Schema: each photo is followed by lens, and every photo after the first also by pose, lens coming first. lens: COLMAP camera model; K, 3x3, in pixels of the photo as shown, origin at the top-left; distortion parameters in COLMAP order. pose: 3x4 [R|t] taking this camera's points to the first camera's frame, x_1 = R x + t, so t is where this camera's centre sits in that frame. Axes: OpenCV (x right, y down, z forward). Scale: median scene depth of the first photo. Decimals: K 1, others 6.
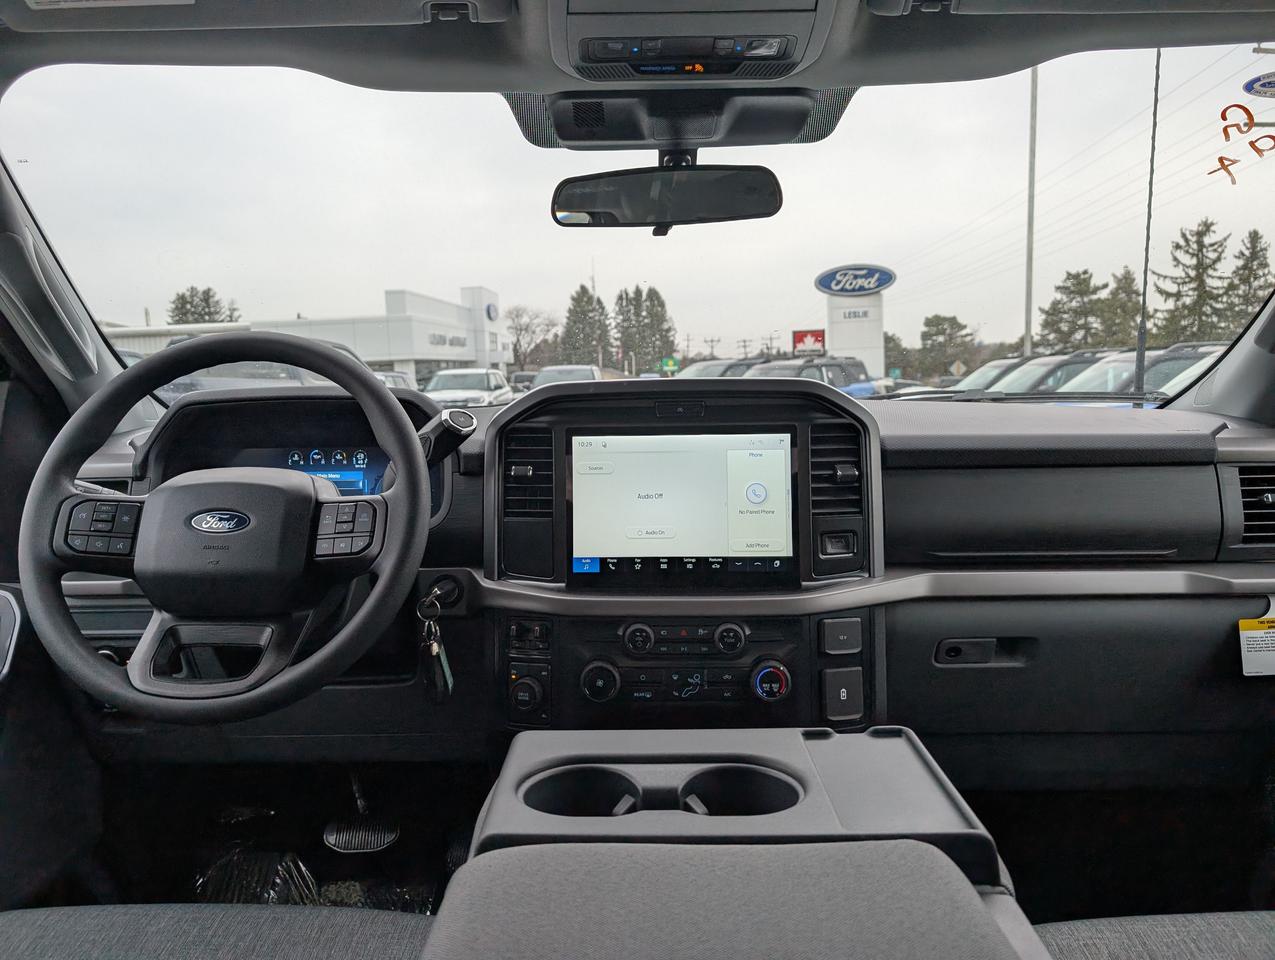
lens RADIAL K [[912.7, 0, 608.0], [0, 912.7, 475.3], [0, 0, 1]] dist [0.062073, -0.063363]
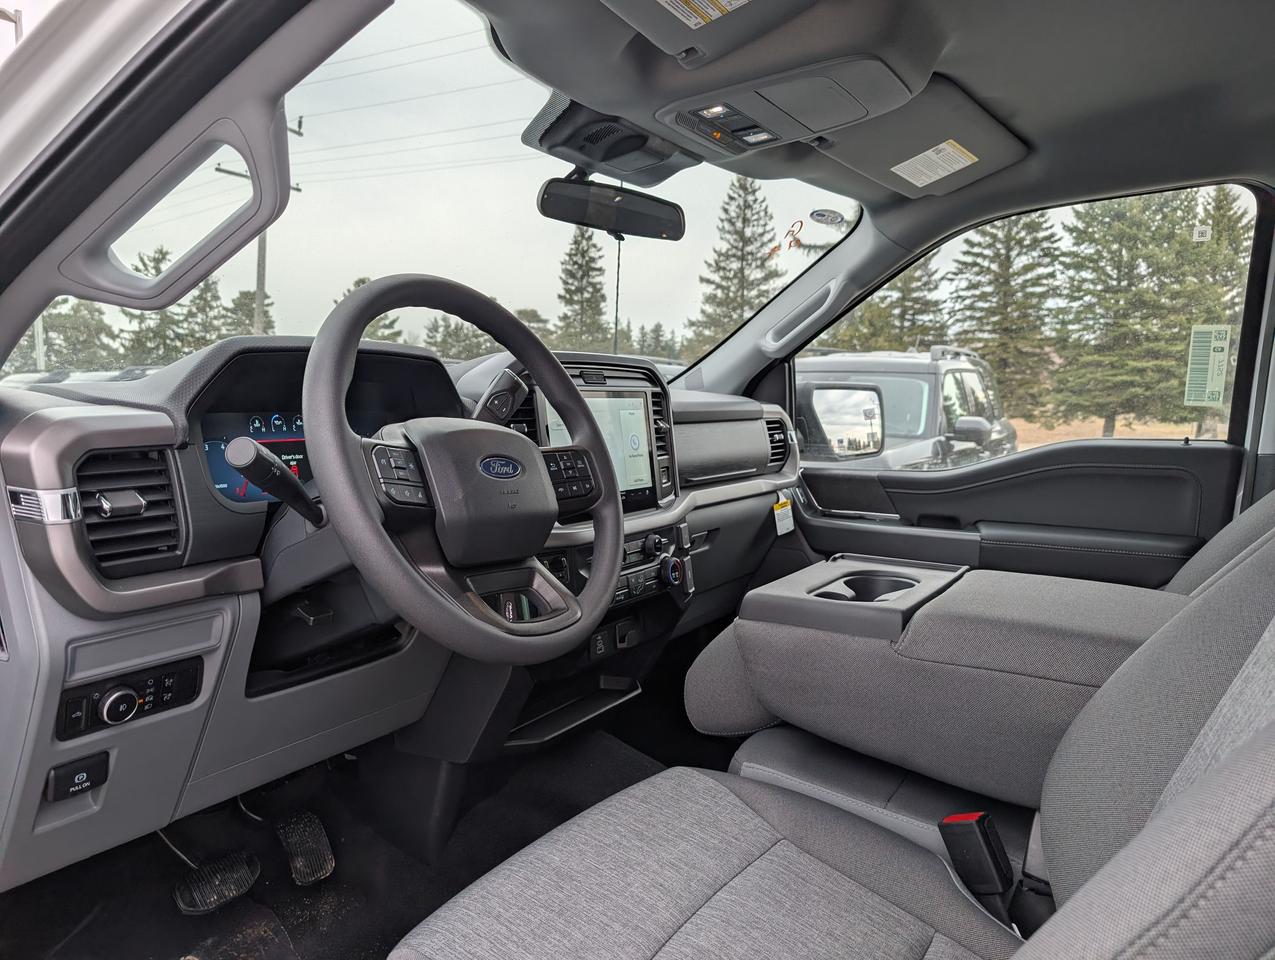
lens RADIAL K [[946.4, 0, 670.8], [0, 946.4, 478.1], [0, 0, 1]] dist [0.002266, 0.005991]
pose [[0.463355, -0.059888, 0.884147, -1.048252], [0.080868, 0.996408, 0.025112, 0.043321], [-0.882475, 0.059863, 0.466534, 0.310947]]
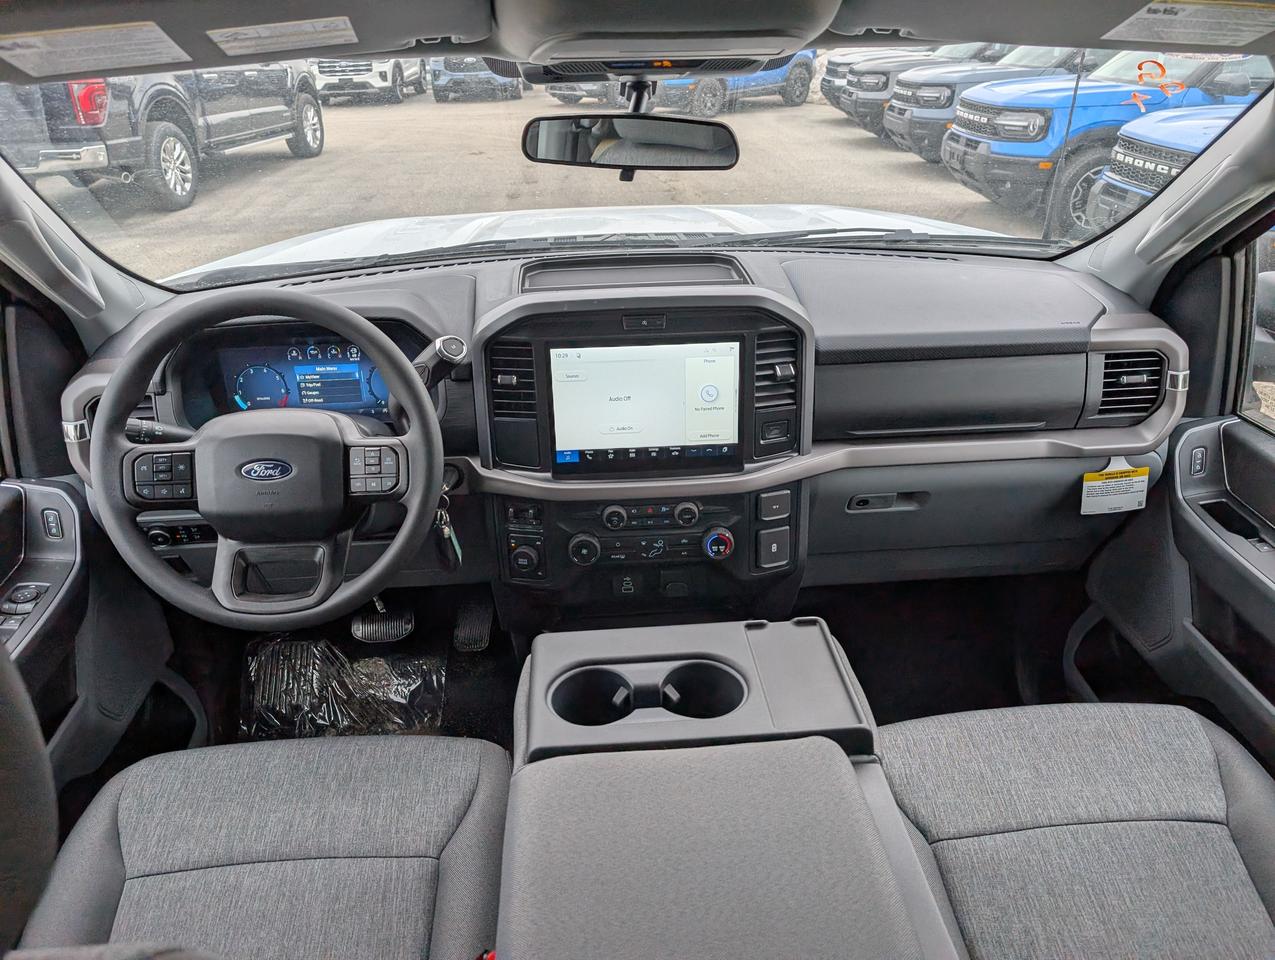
lens RADIAL K [[912.7, 0, 608.0], [0, 912.7, 475.3], [0, 0, 1]] dist [0.062073, -0.063363]
pose [[0.996459, -0.050261, 0.067401, -0.052480], [0.022958, 0.933843, 0.356946, -0.303249], [-0.080883, -0.354135, 0.931690, -0.122976]]
